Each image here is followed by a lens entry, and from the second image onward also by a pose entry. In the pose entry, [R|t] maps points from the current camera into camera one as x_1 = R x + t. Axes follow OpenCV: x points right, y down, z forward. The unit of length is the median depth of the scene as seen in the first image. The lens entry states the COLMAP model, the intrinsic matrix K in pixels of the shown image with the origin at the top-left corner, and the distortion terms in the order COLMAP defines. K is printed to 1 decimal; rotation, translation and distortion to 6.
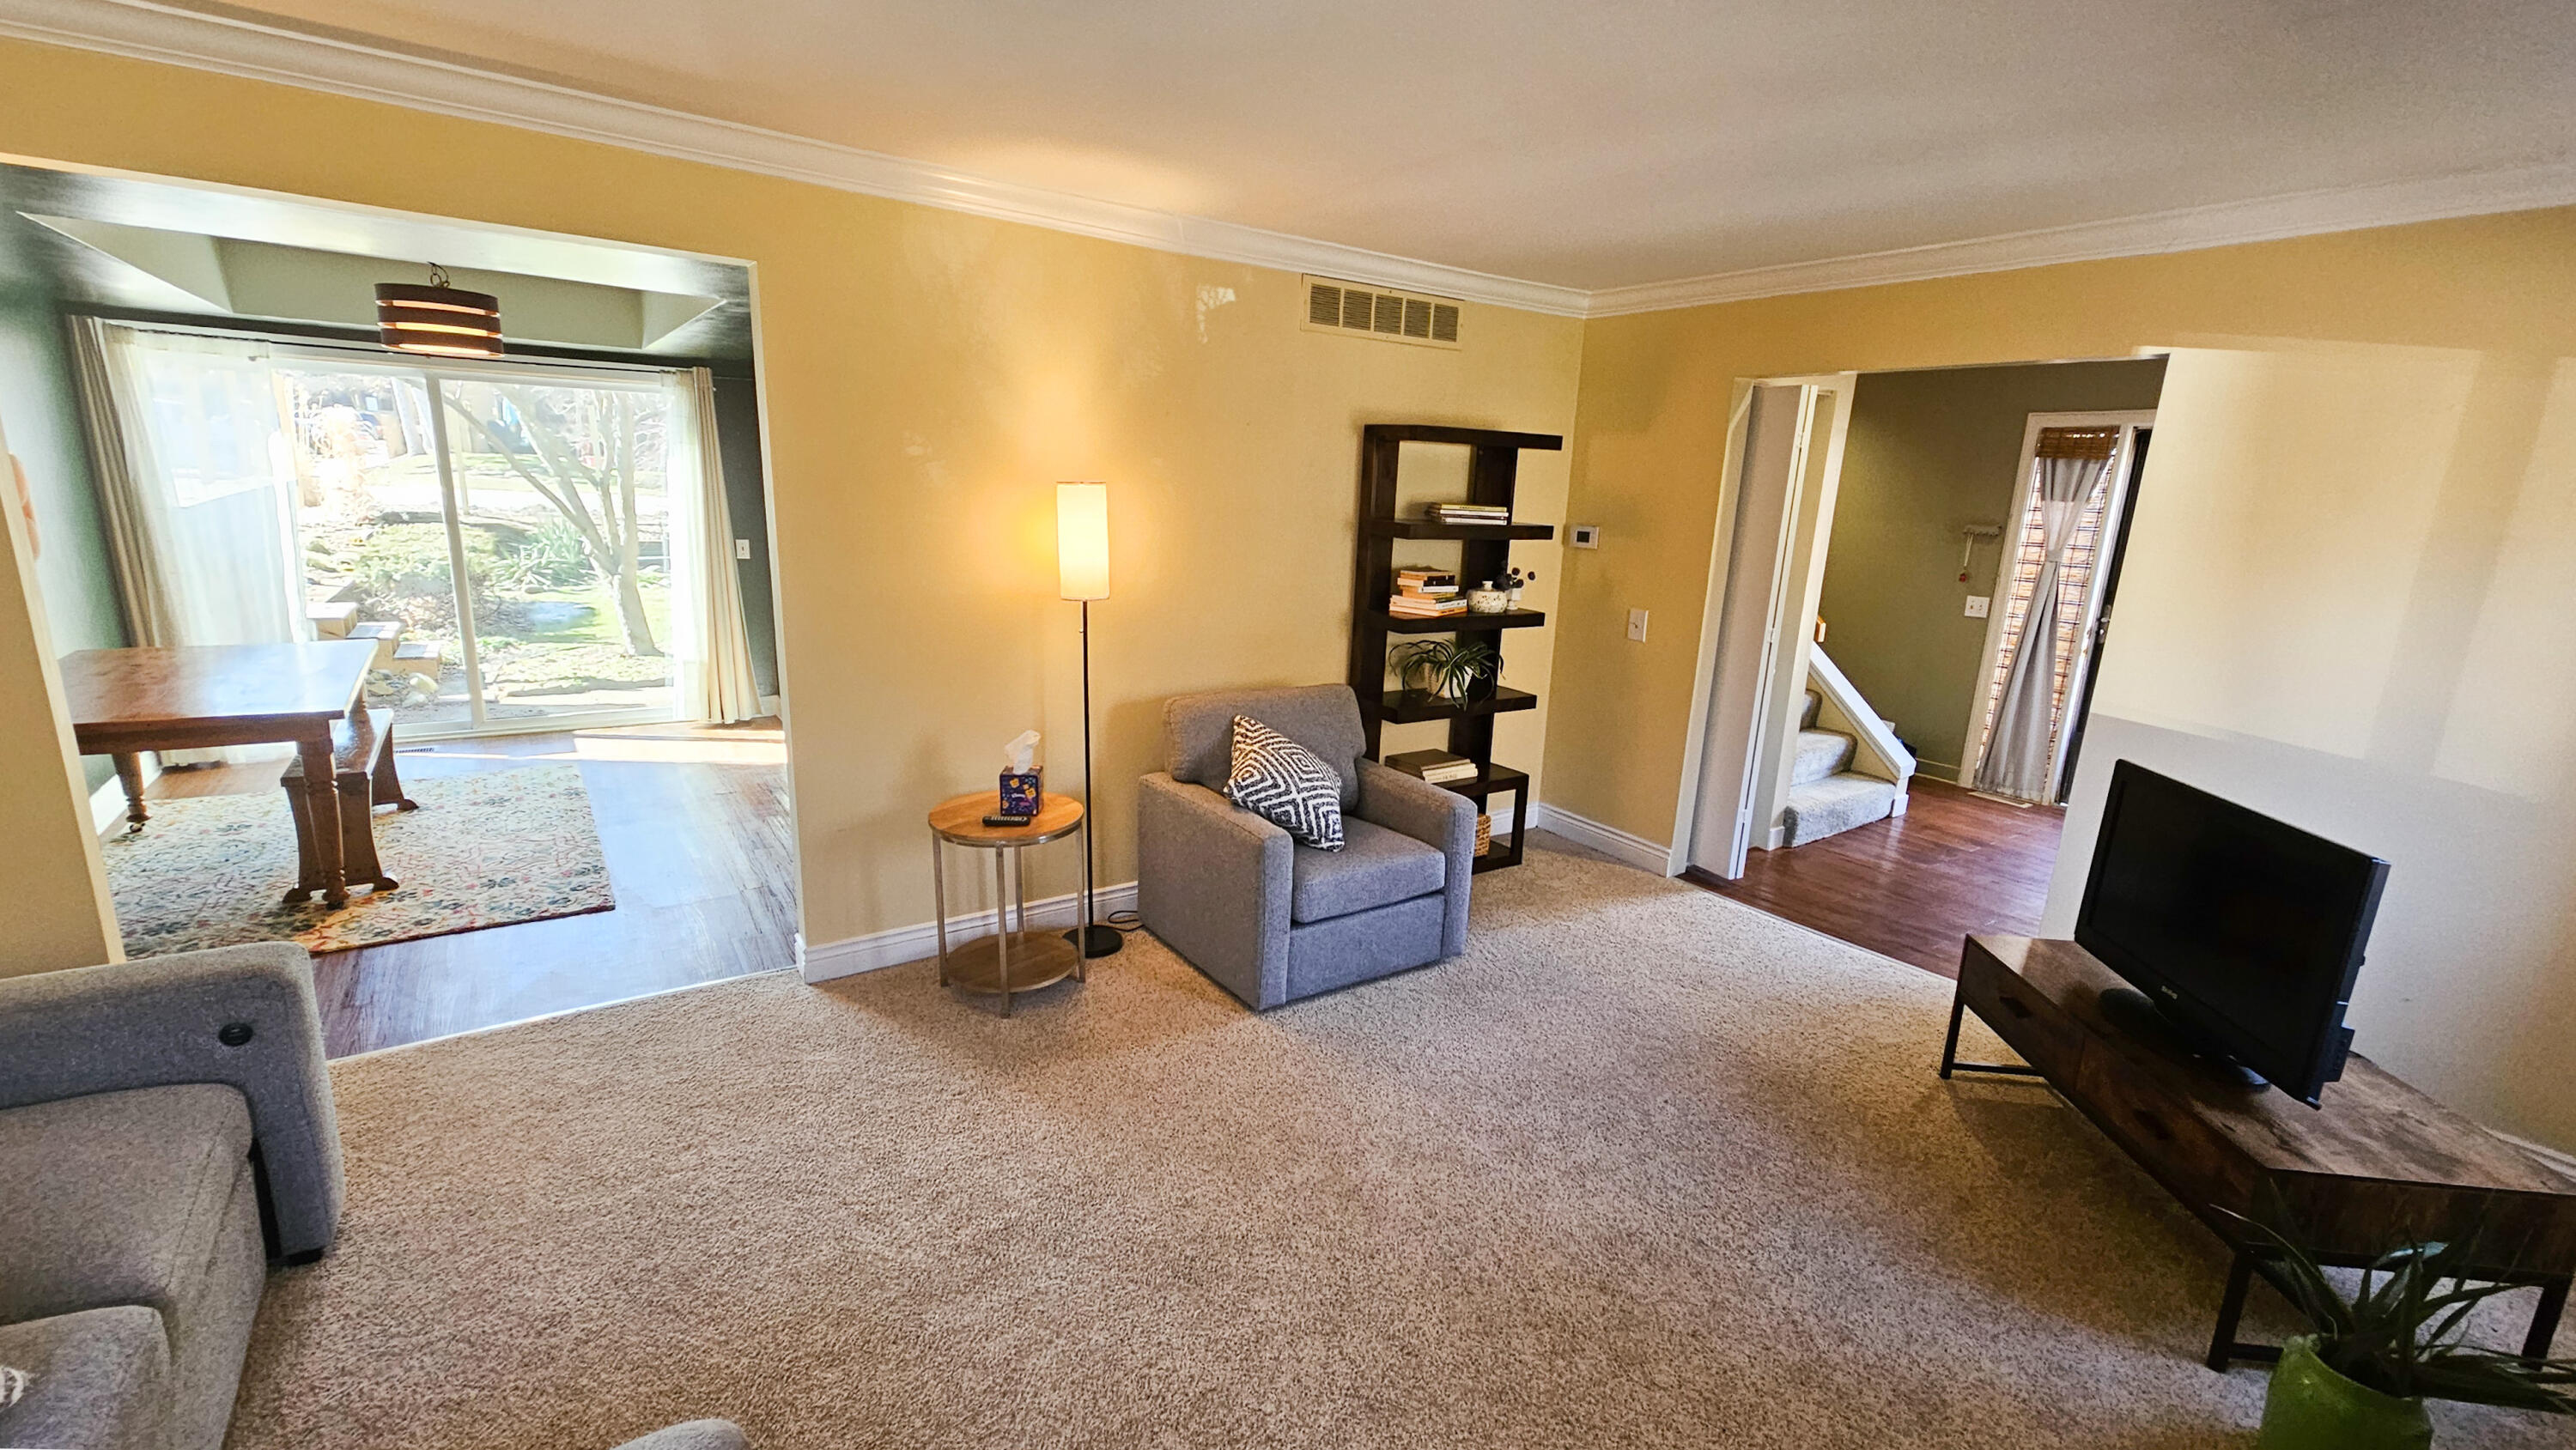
lens RADIAL K [[1090.7, 0, 1292.9], [0, 1090.7, 737.6], [0, 0, 1]] dist [0.004244, 0.000084]
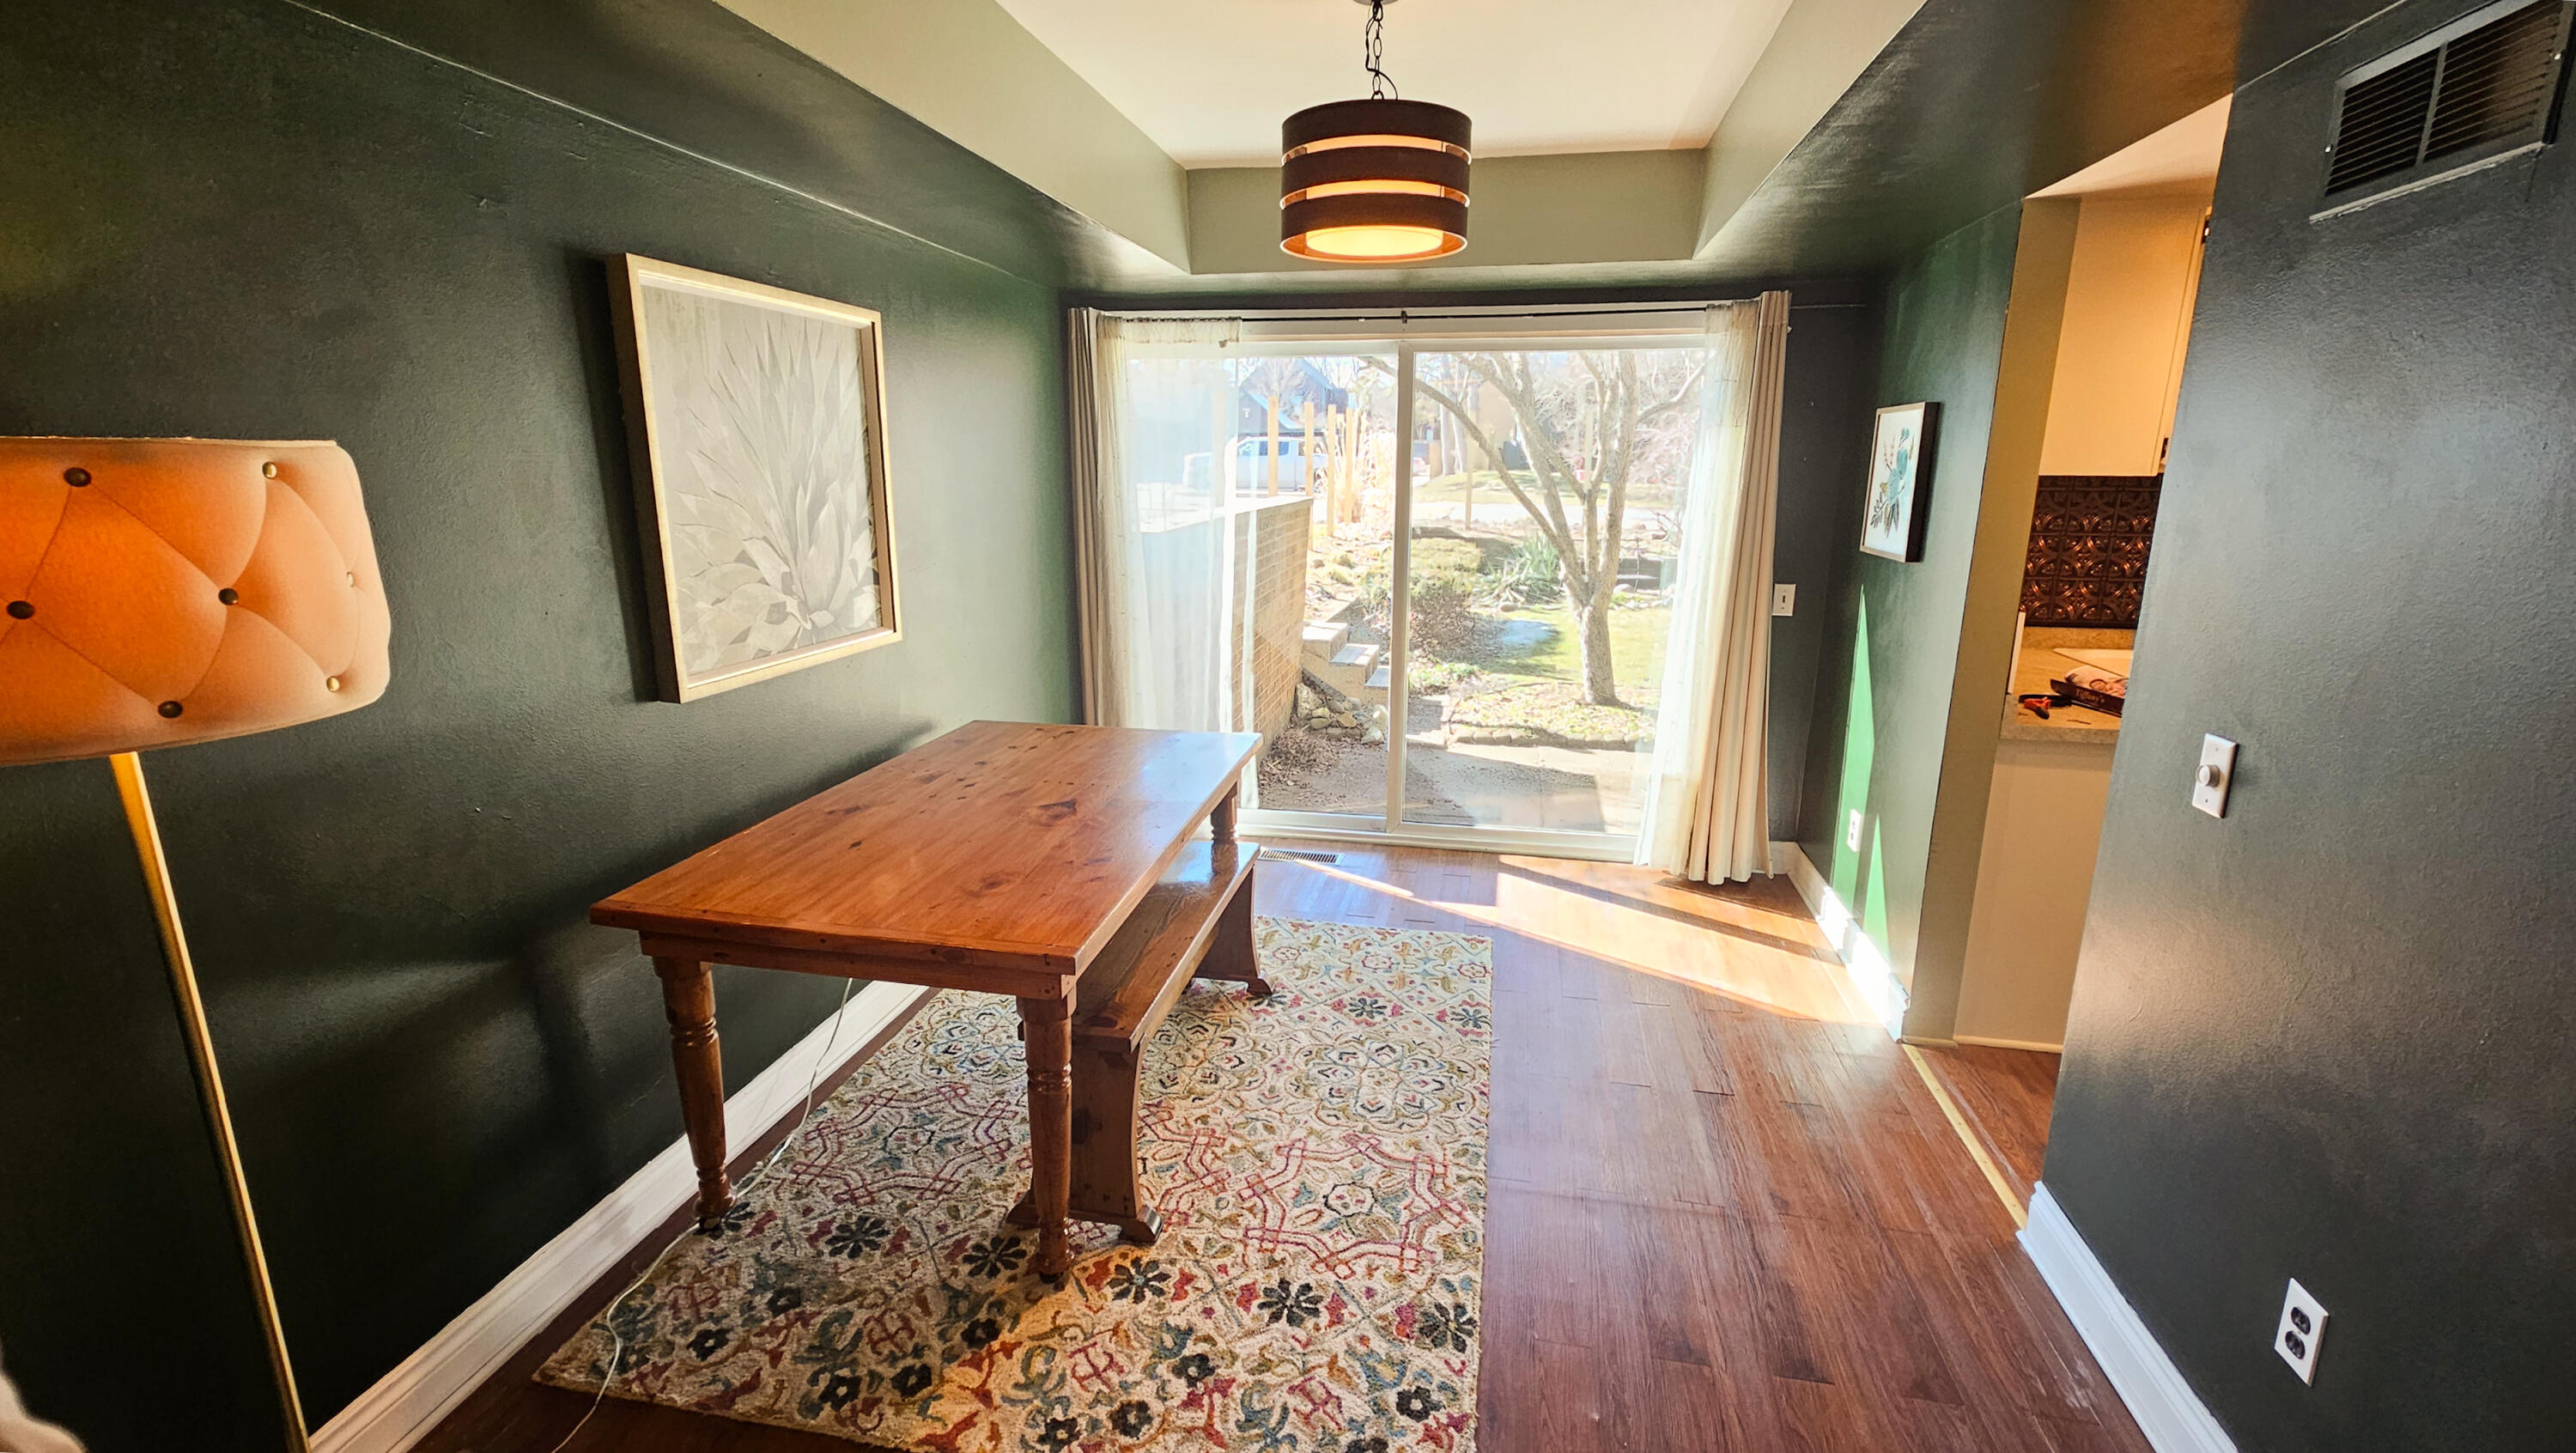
lens RADIAL K [[1089.2, 0, 1291.3], [0, 1089.2, 723.2], [0, 0, 1]] dist [0.000297, 0.000034]
pose [[0.689078, 0.130322, -0.712873, -0.241673], [-0.144298, 0.988674, 0.041260, -0.086807], [0.710176, 0.074435, 0.700078, 0.375296]]
